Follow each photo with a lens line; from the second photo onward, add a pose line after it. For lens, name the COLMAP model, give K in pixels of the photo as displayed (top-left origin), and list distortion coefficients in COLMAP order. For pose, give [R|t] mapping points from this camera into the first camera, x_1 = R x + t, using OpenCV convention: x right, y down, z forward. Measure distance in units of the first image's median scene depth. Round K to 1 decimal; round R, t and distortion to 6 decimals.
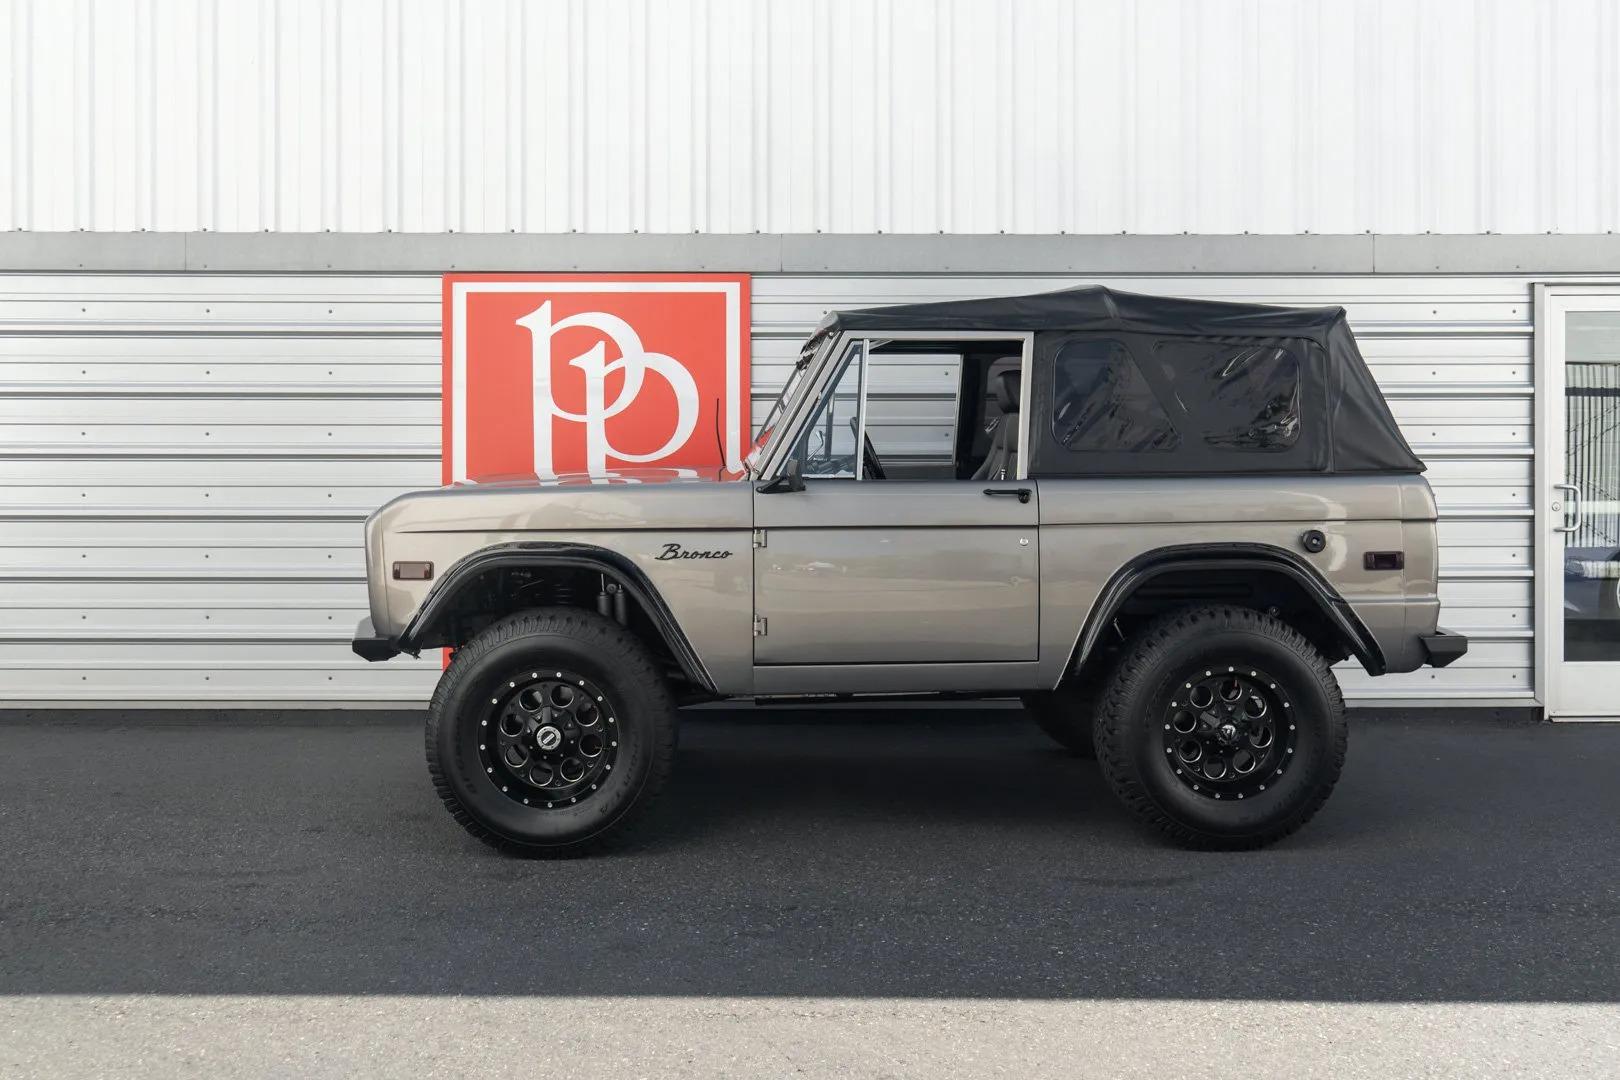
lens RADIAL K [[1505.7, 0, 804.4], [0, 1505.7, 498.7], [0, 0, 1]] dist [0.002027, 0.001456]
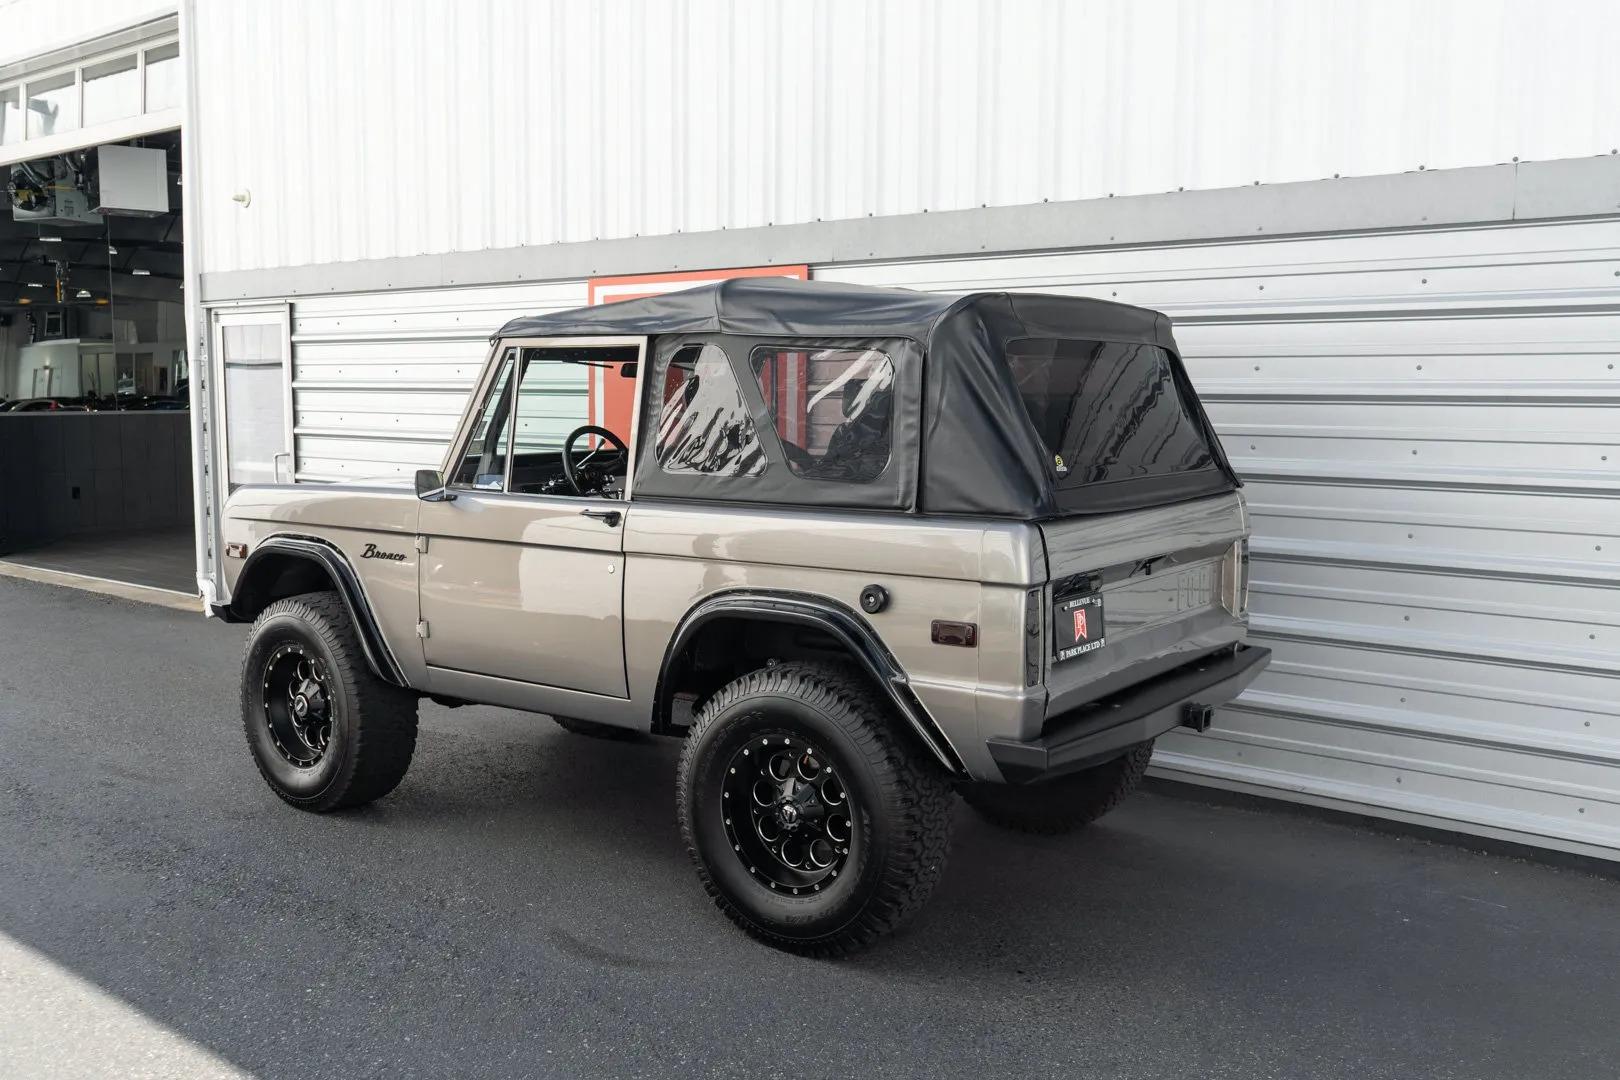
lens RADIAL K [[1439.4, 0, 808.3], [0, 1439.4, 590.2], [0, 0, 1]] dist [0.013726, 0.007043]
pose [[0.770866, 0.092943, -0.630180, 0.571745], [-0.036558, 0.994123, 0.101900, -0.037814], [0.635947, -0.055513, 0.769734, 0.287912]]
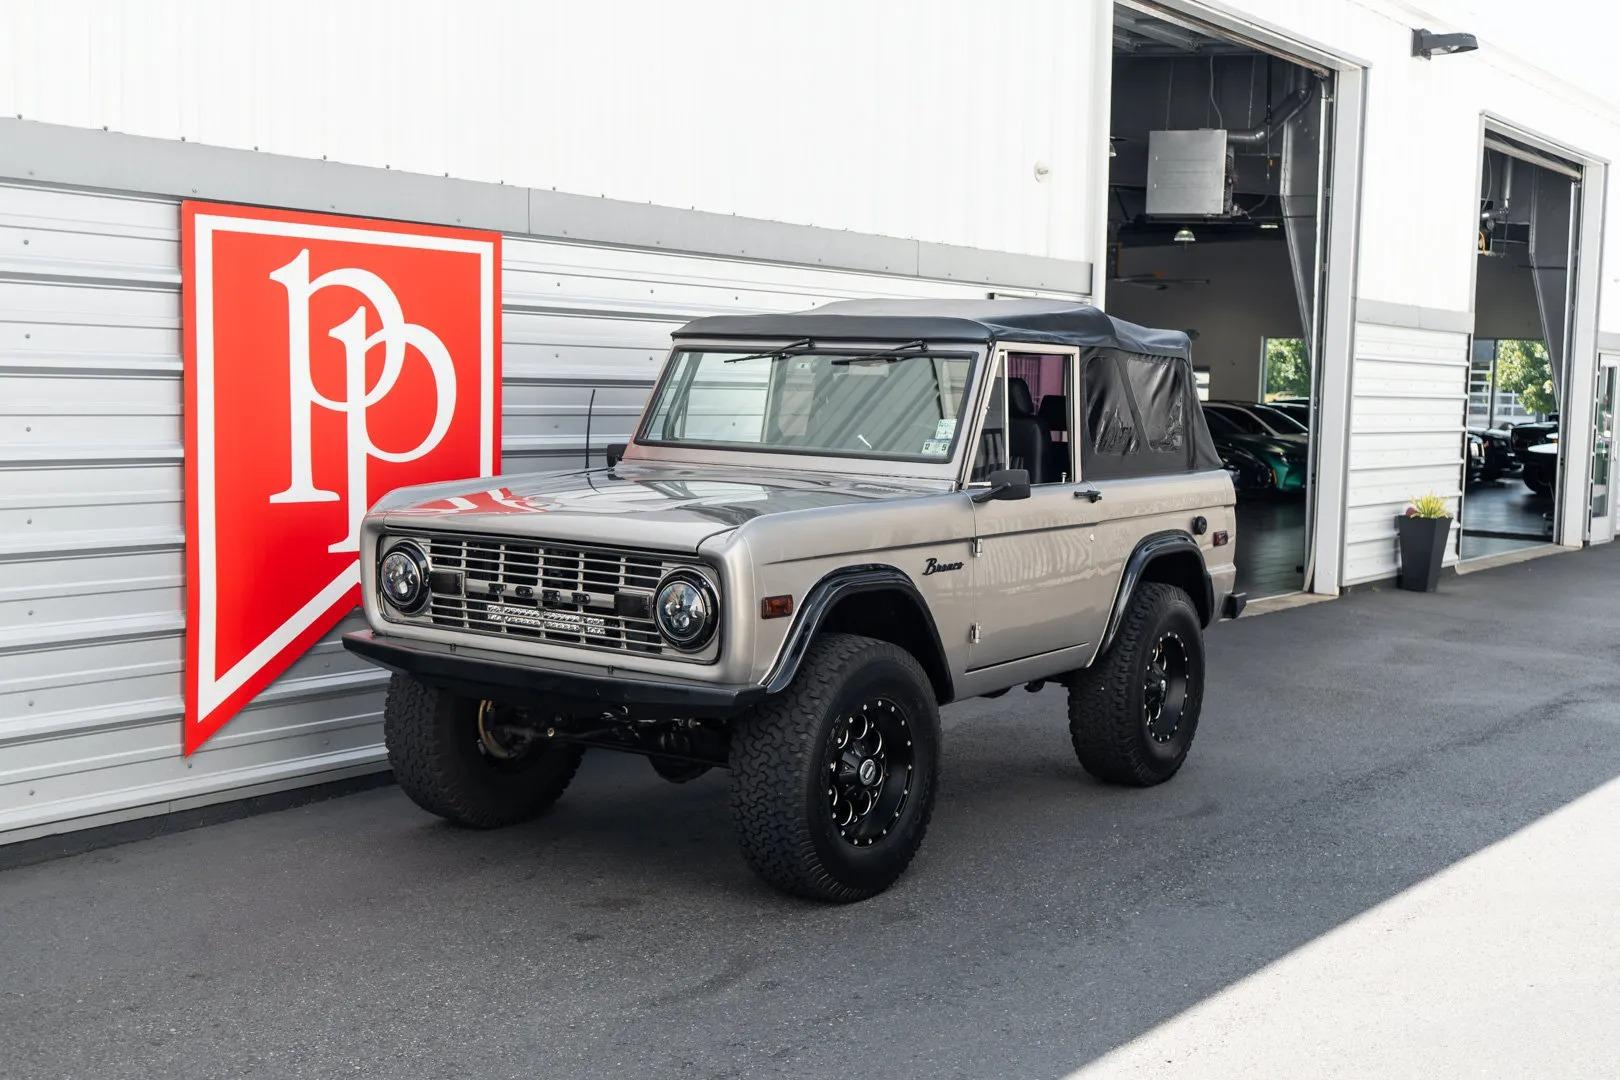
lens RADIAL K [[1901.8, 0, 809.2], [0, 1901.8, 615.8], [0, 0, 1]] dist [-0.011535, -0.007946]
pose [[0.608904, -0.082505, 0.788942, -0.792565], [0.014274, 0.995555, 0.093096, -0.034666], [-0.793116, -0.045425, 0.607375, 0.221040]]
